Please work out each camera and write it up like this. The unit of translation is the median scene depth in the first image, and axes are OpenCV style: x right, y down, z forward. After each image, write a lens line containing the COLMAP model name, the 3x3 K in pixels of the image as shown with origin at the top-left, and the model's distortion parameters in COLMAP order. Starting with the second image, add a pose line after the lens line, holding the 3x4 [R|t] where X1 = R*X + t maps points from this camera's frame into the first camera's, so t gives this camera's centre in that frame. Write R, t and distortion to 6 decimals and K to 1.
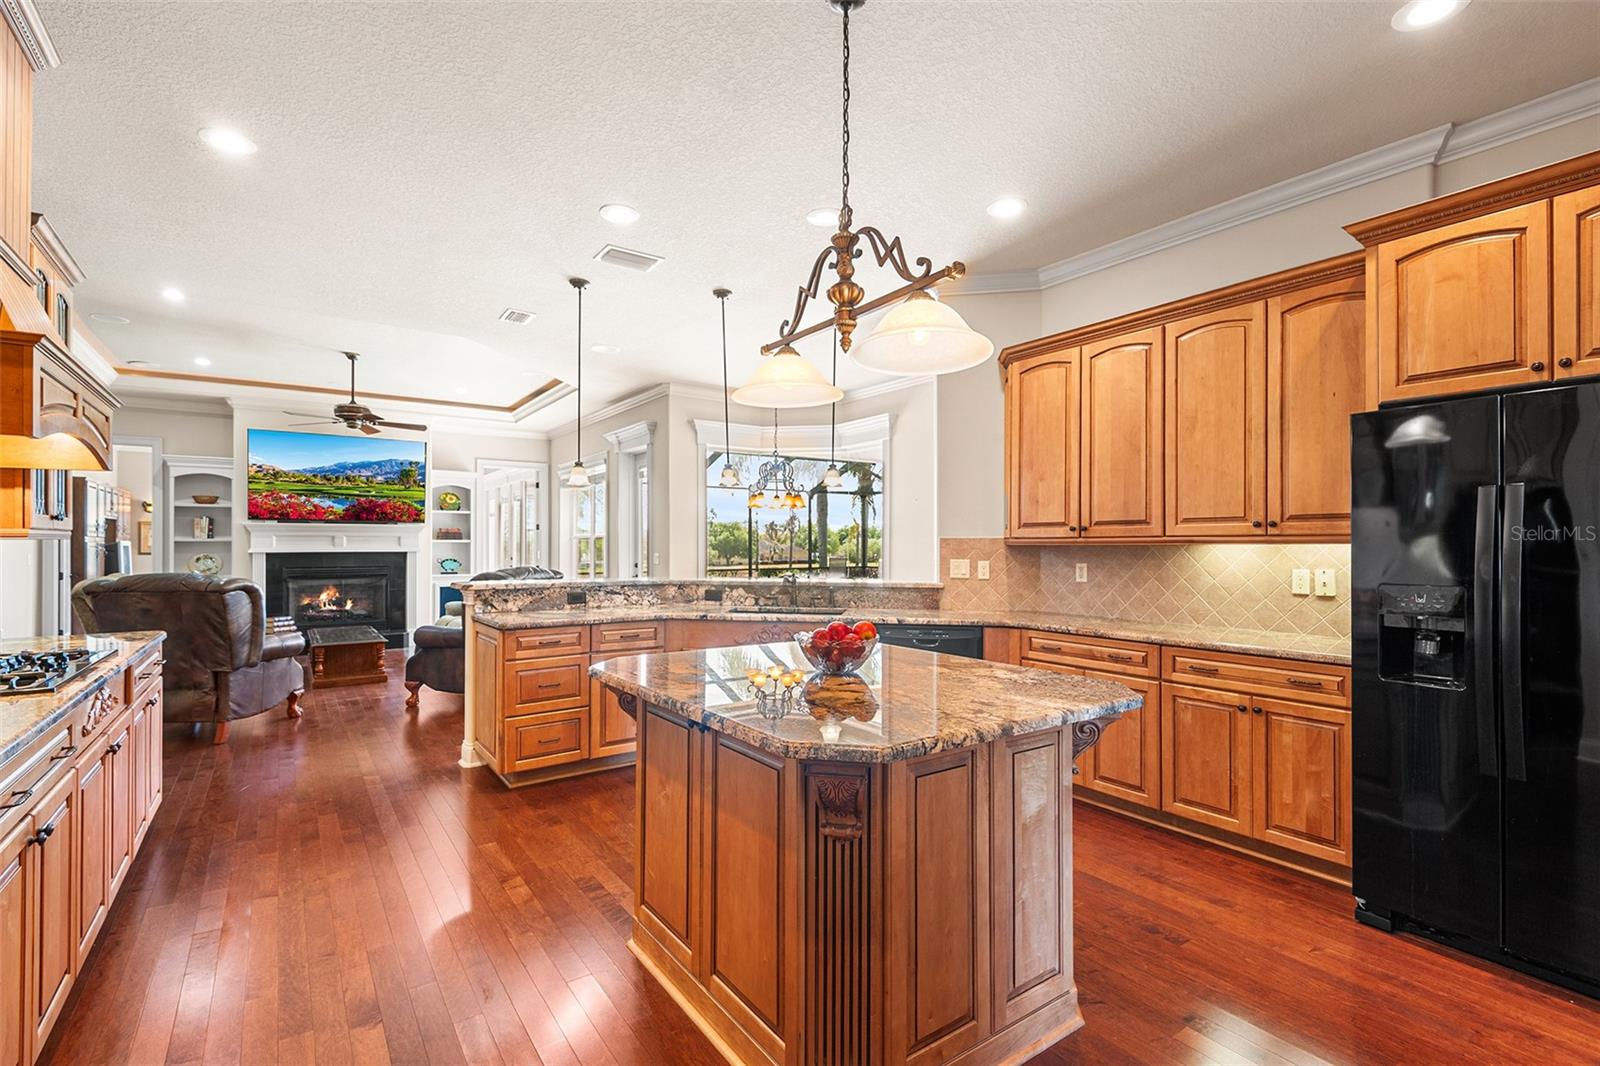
lens RADIAL K [[716.8, 0, 792.3], [0, 716.8, 547.8], [0, 0, 1]] dist [0.036312, -0.026408]
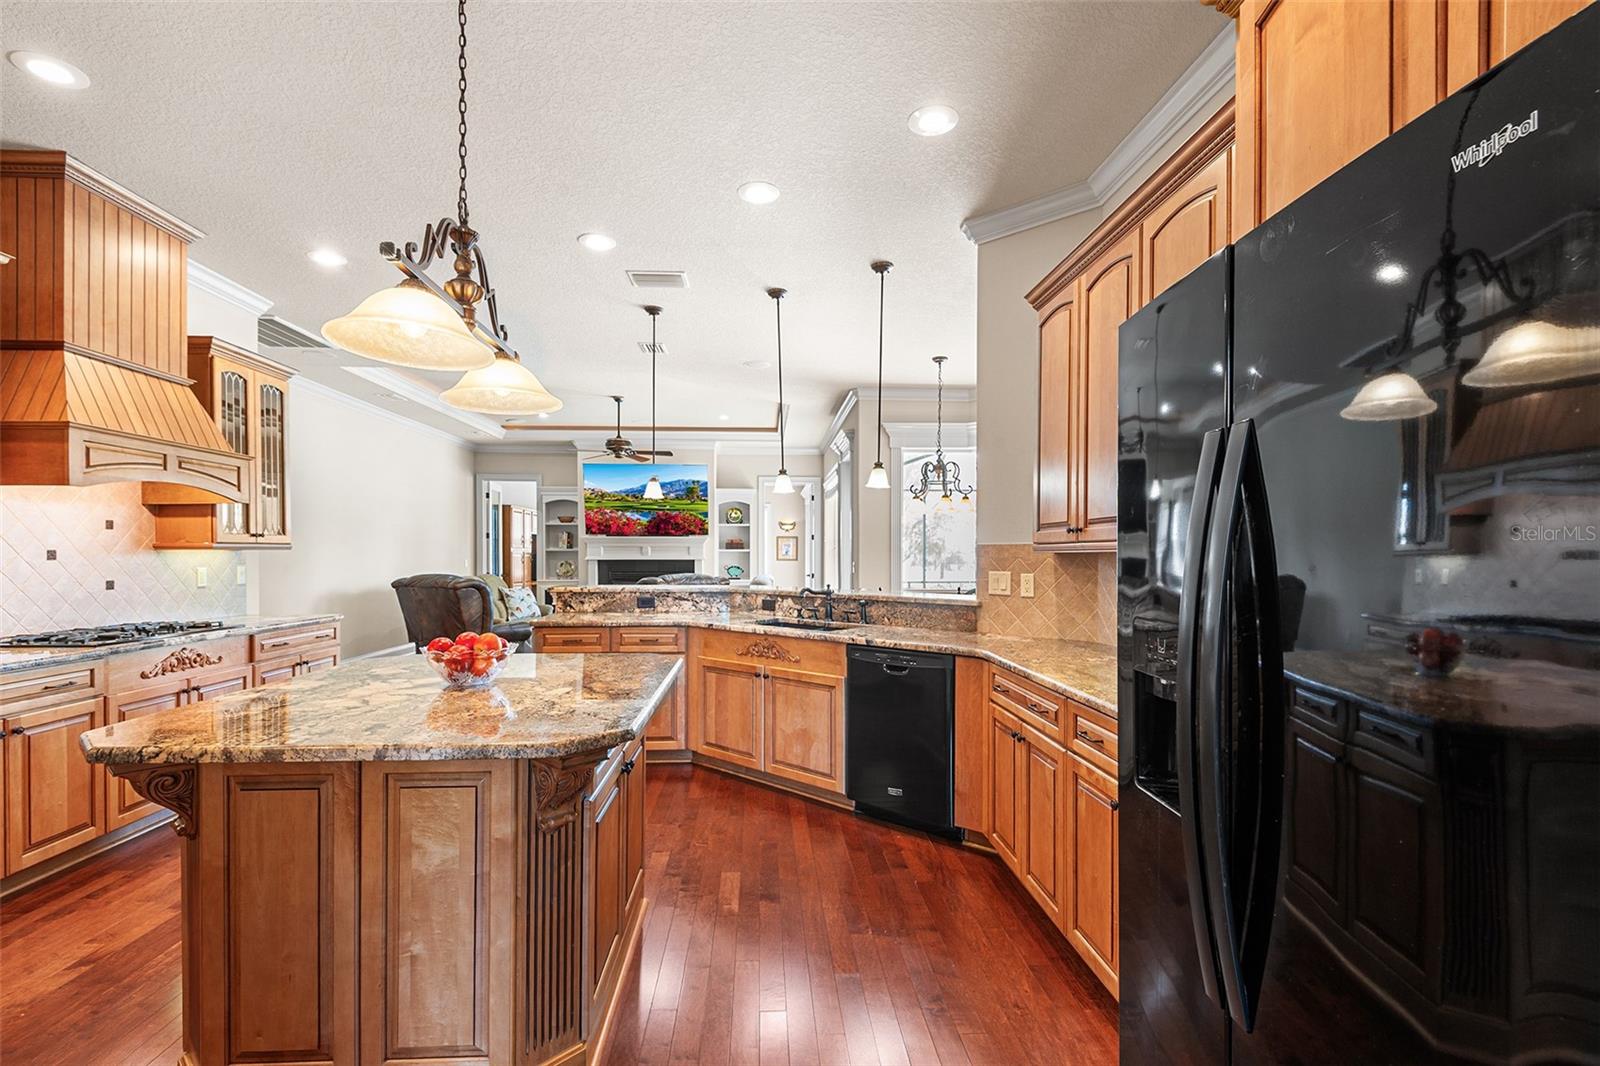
lens RADIAL K [[724.4, 0, 795.7], [0, 724.4, 559.7], [0, 0, 1]] dist [0.030287, -0.021700]
pose [[0.847359, 0.003726, -0.531007, 0.447107], [-0.001368, 0.999987, 0.004835, -0.000246], [0.531018, -0.003371, 0.847354, 0.185876]]
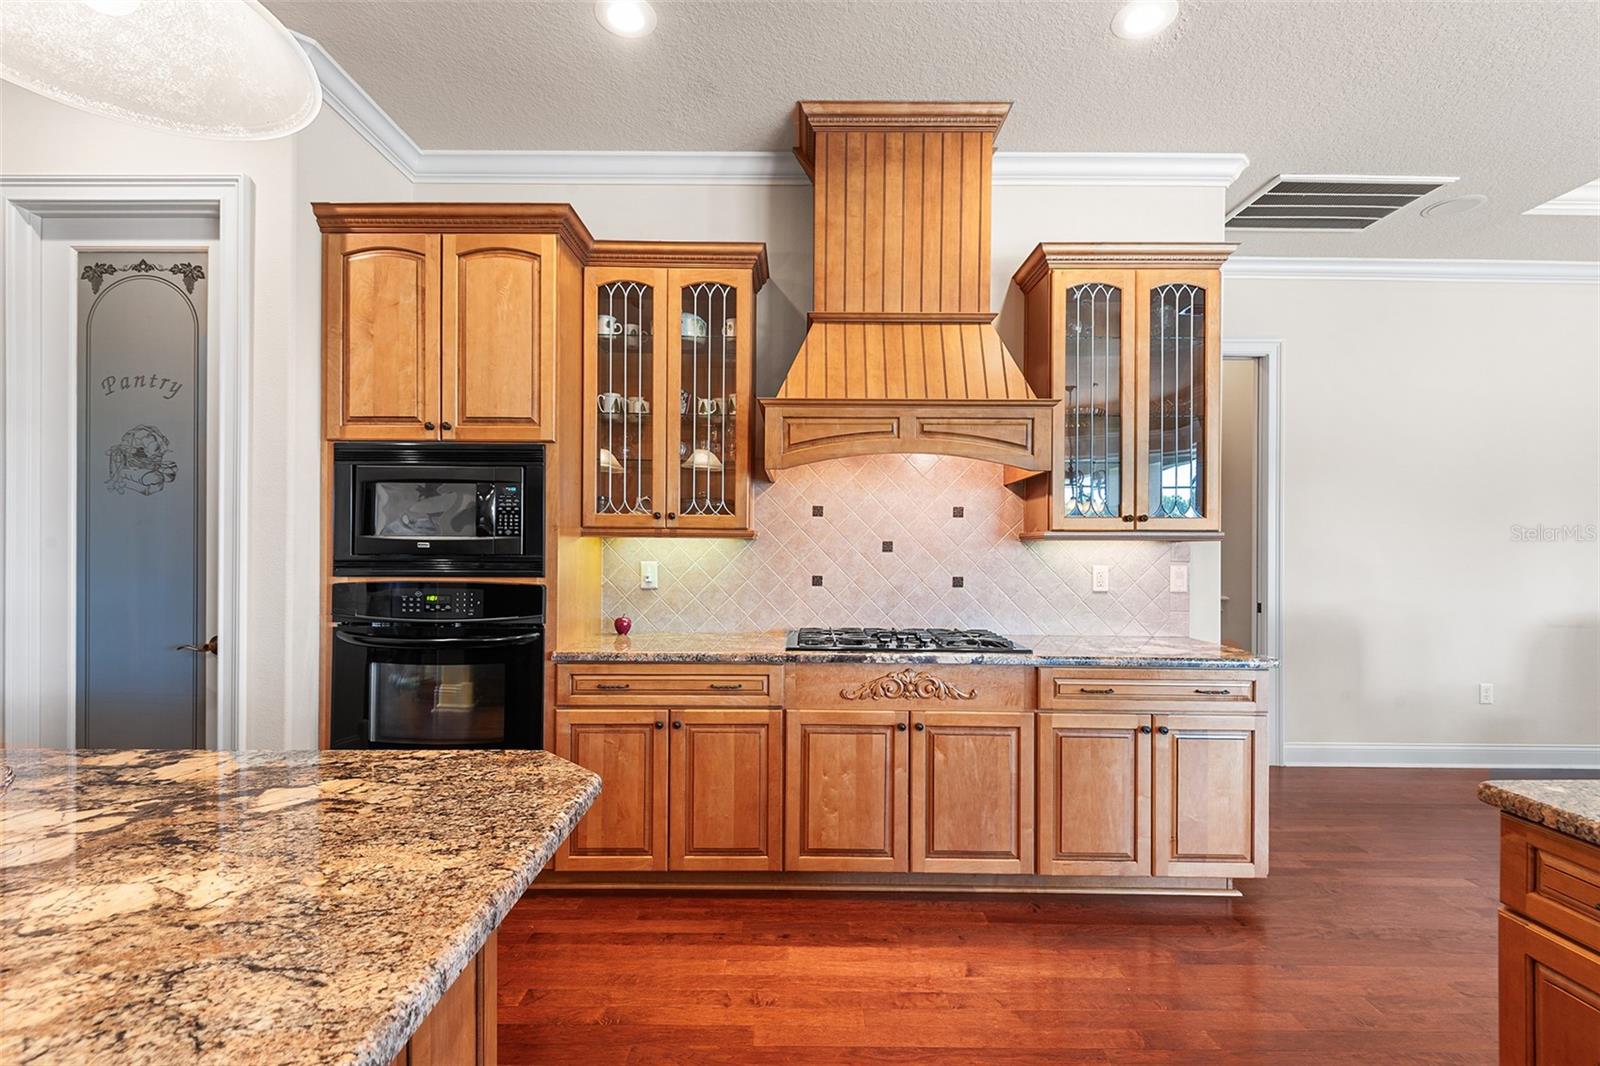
lens RADIAL K [[716.8, 0, 792.3], [0, 716.8, 547.8], [0, 0, 1]] dist [0.036312, -0.026408]
pose [[-0.575076, -0.003005, -0.818094, 0.037180], [-0.008384, 0.999962, 0.002221, -0.000060], [0.818057, 0.008136, -0.575080, 0.718904]]
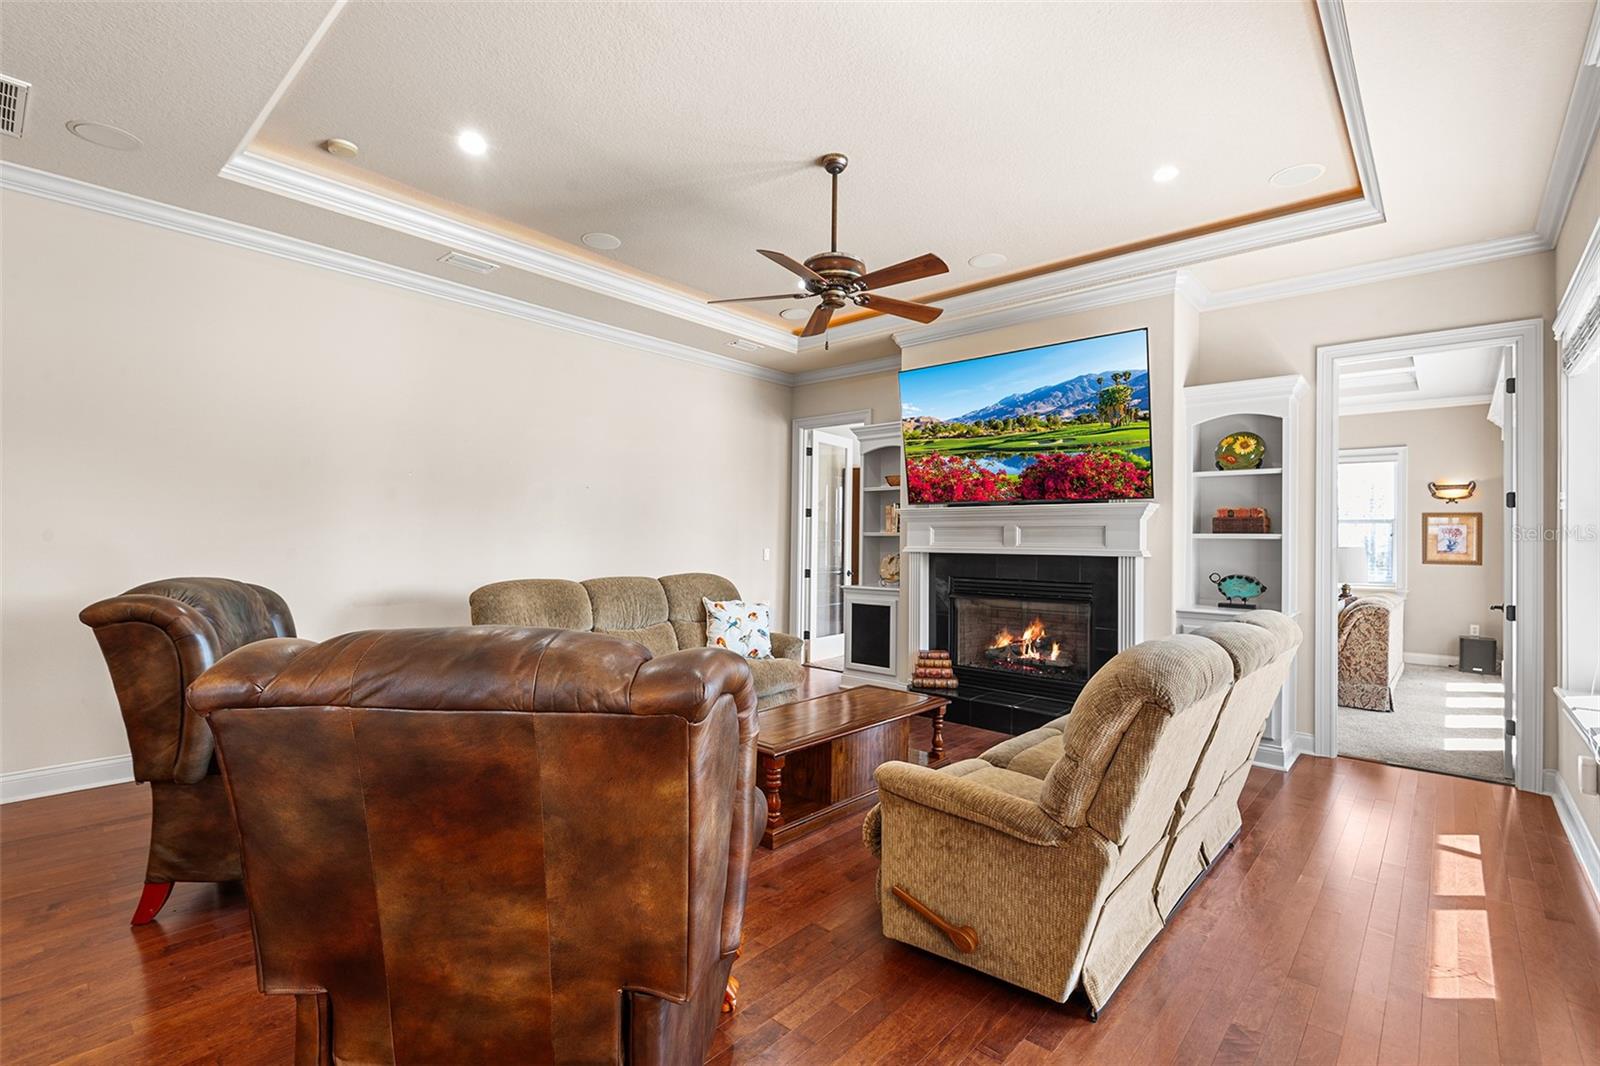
lens RADIAL K [[727.9, 0, 800.5], [0, 727.9, 543.9], [0, 0, 1]] dist [0.038347, -0.028246]
pose [[0.239908, 0.005131, -0.970782, -0.180364], [-0.015162, 0.999884, 0.001538, -0.000987], [0.970677, 0.014350, 0.239958, 1.304393]]
